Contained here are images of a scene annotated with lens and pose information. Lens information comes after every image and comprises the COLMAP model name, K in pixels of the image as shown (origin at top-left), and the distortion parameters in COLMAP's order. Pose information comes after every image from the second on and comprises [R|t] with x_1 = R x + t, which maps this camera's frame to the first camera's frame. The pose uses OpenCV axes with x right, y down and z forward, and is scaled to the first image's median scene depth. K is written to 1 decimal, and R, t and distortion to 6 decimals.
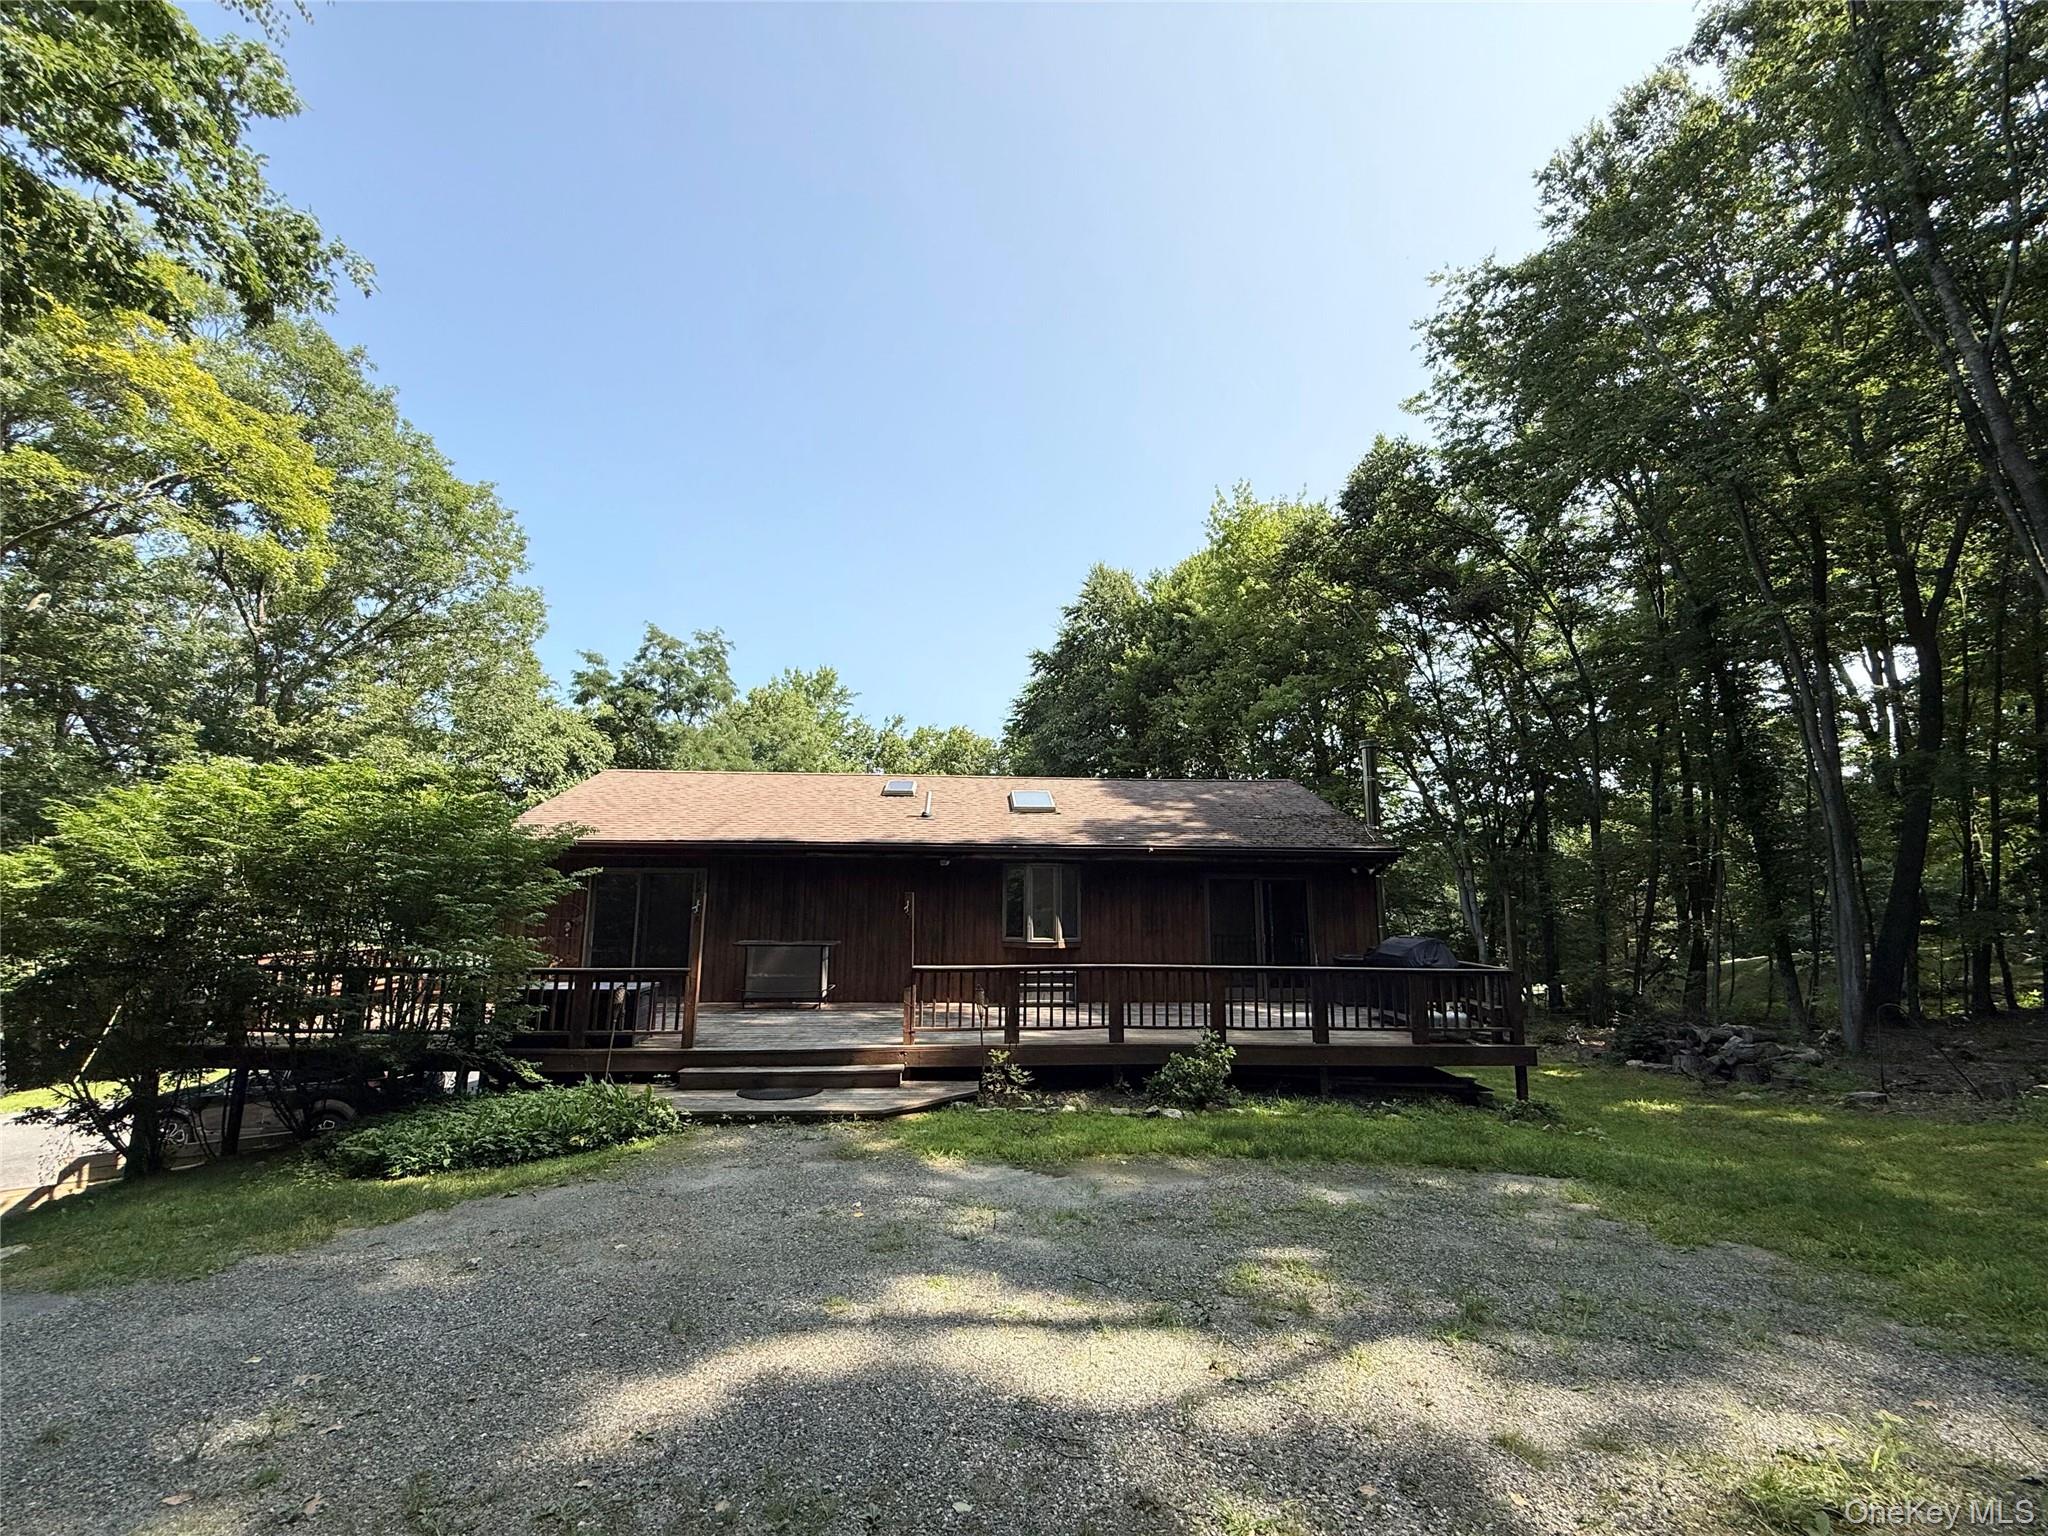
lens RADIAL K [[816.8, 0, 1021.5], [0, 816.8, 776.4], [0, 0, 1]] dist [-0.000051, 0.000169]
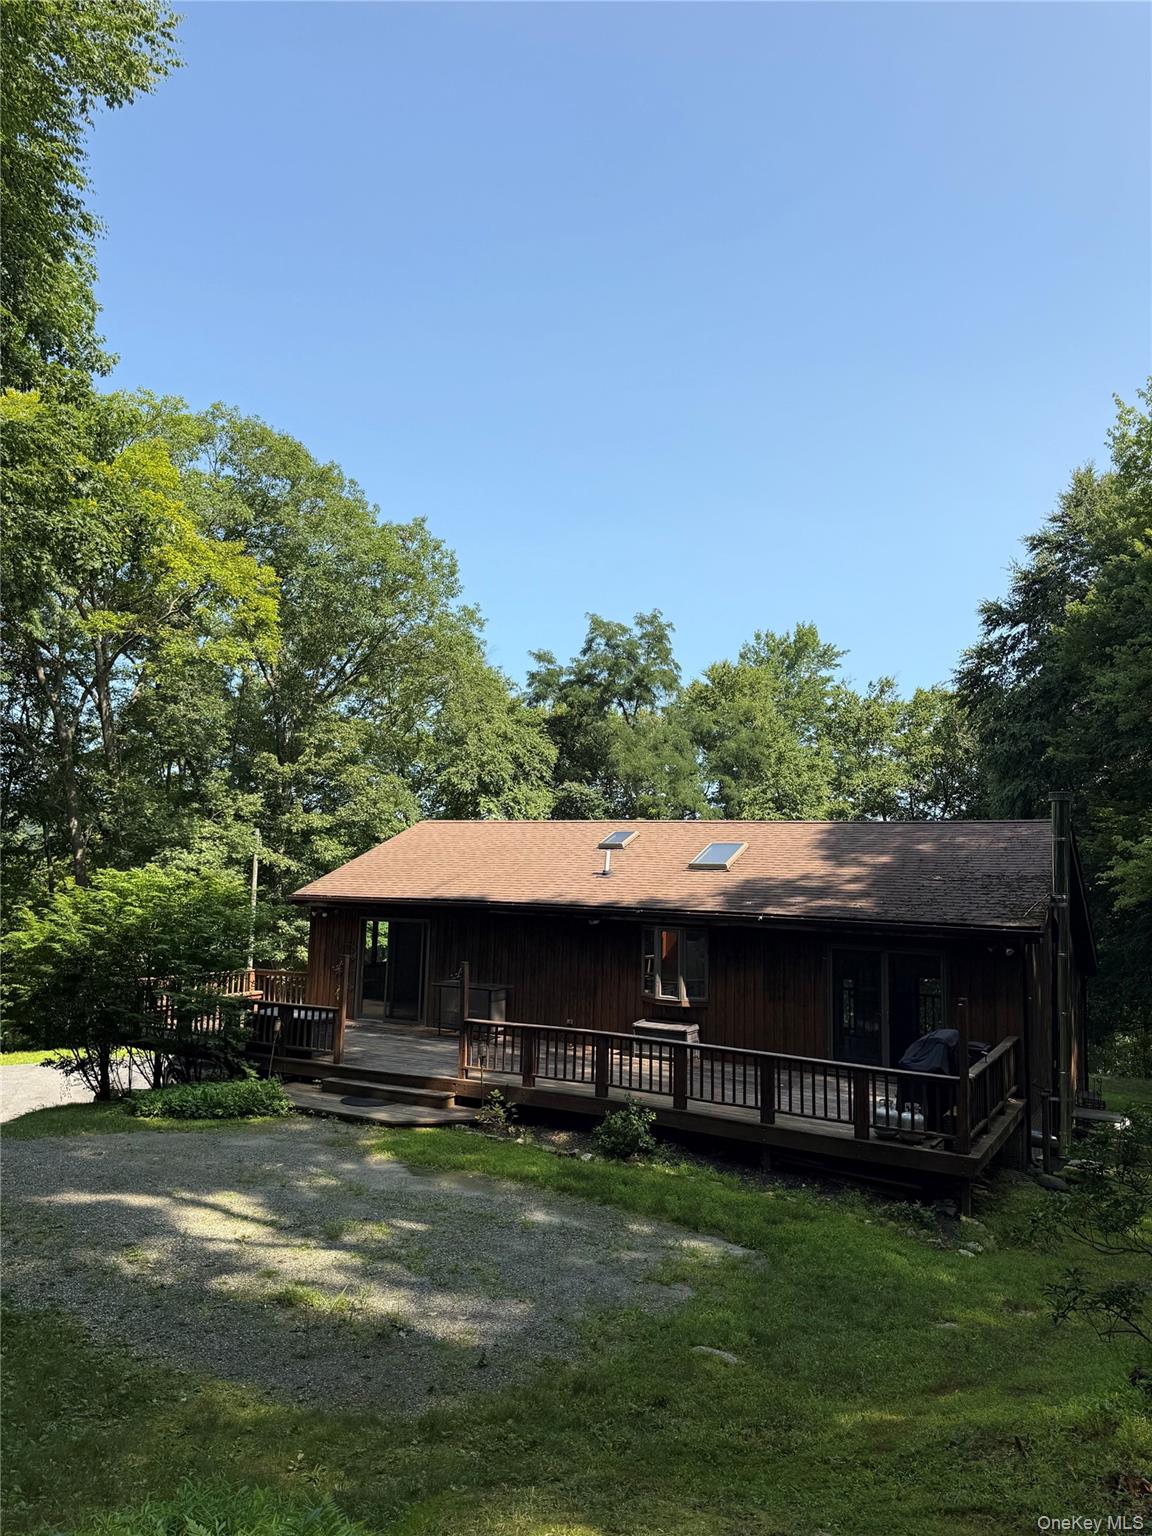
lens RADIAL K [[1076.0, 0, 576.0], [0, 1076.0, 768.0], [0, 0, 1]] dist [0.176507, -0.333250]
pose [[0.834319, -0.038949, -0.549904, 1.103072], [0.065976, 0.997386, 0.029455, -0.233613], [0.547320, -0.060855, 0.834708, -0.378161]]
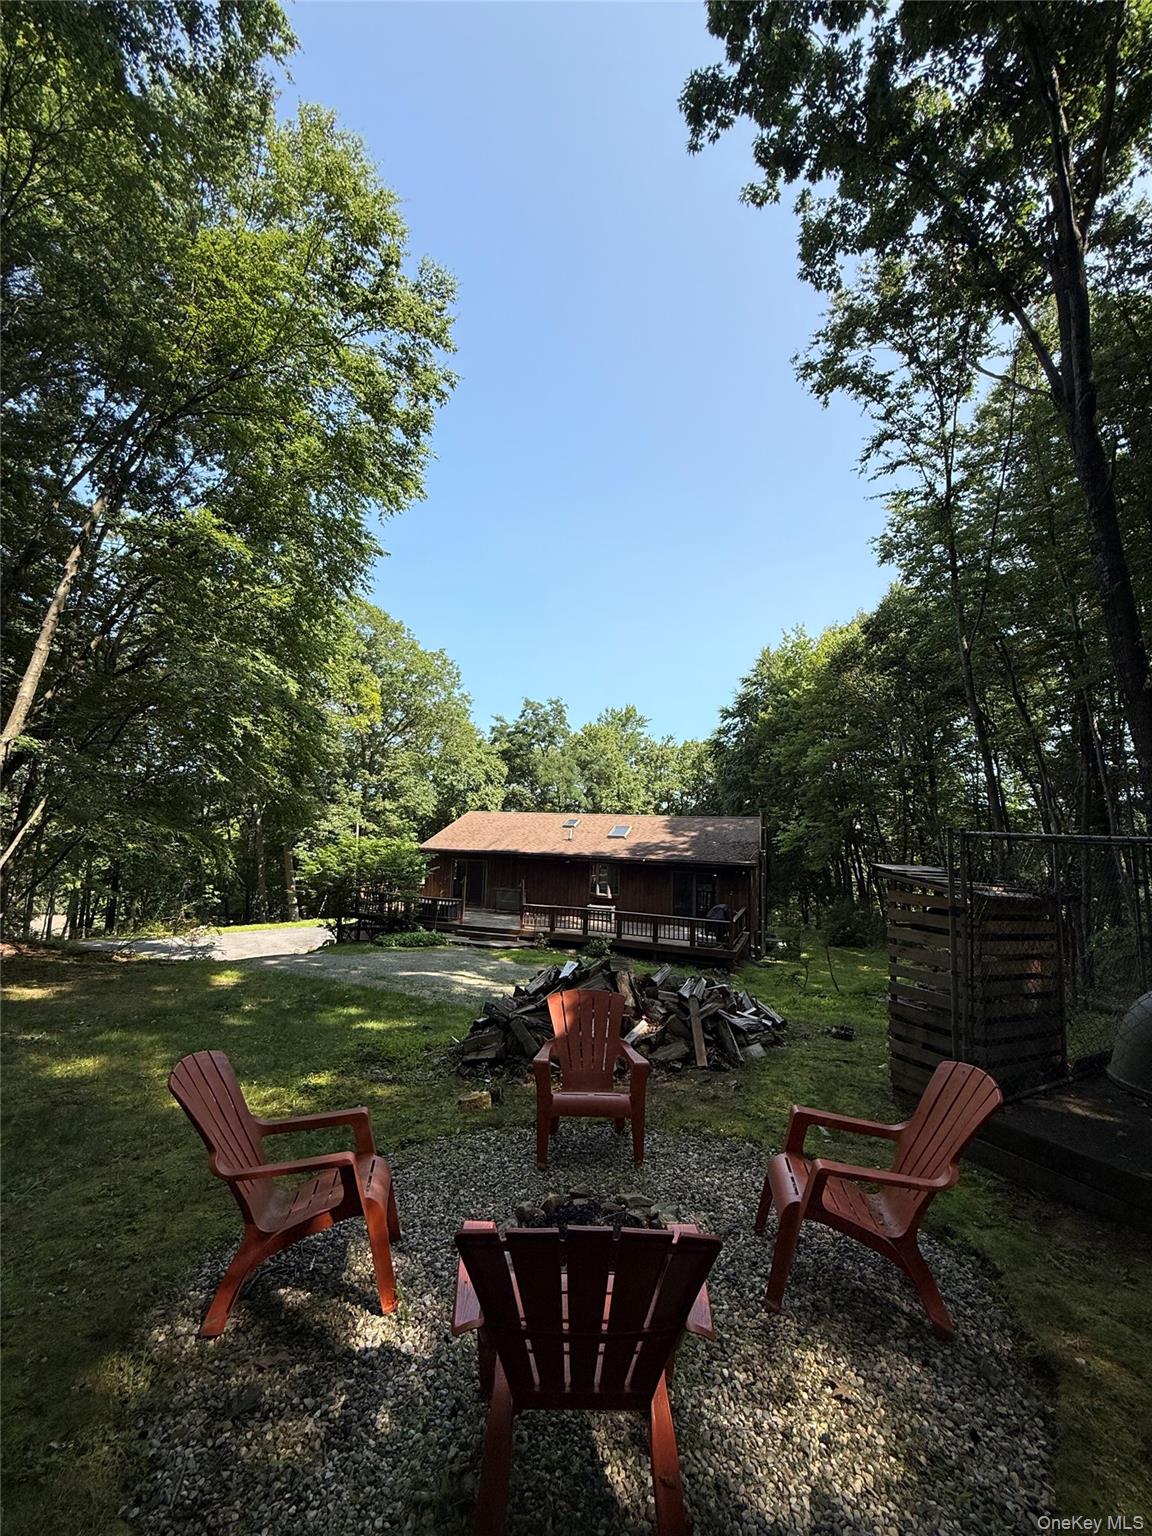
lens RADIAL K [[612.6, 0, 572.9], [0, 612.6, 768.9], [0, 0, 1]] dist [-0.000051, 0.000169]
pose [[0.906288, -0.020332, -0.422171, 1.126183], [0.041348, 0.998316, 0.040685, -0.398179], [0.420633, -0.054328, 0.905603, -1.080313]]
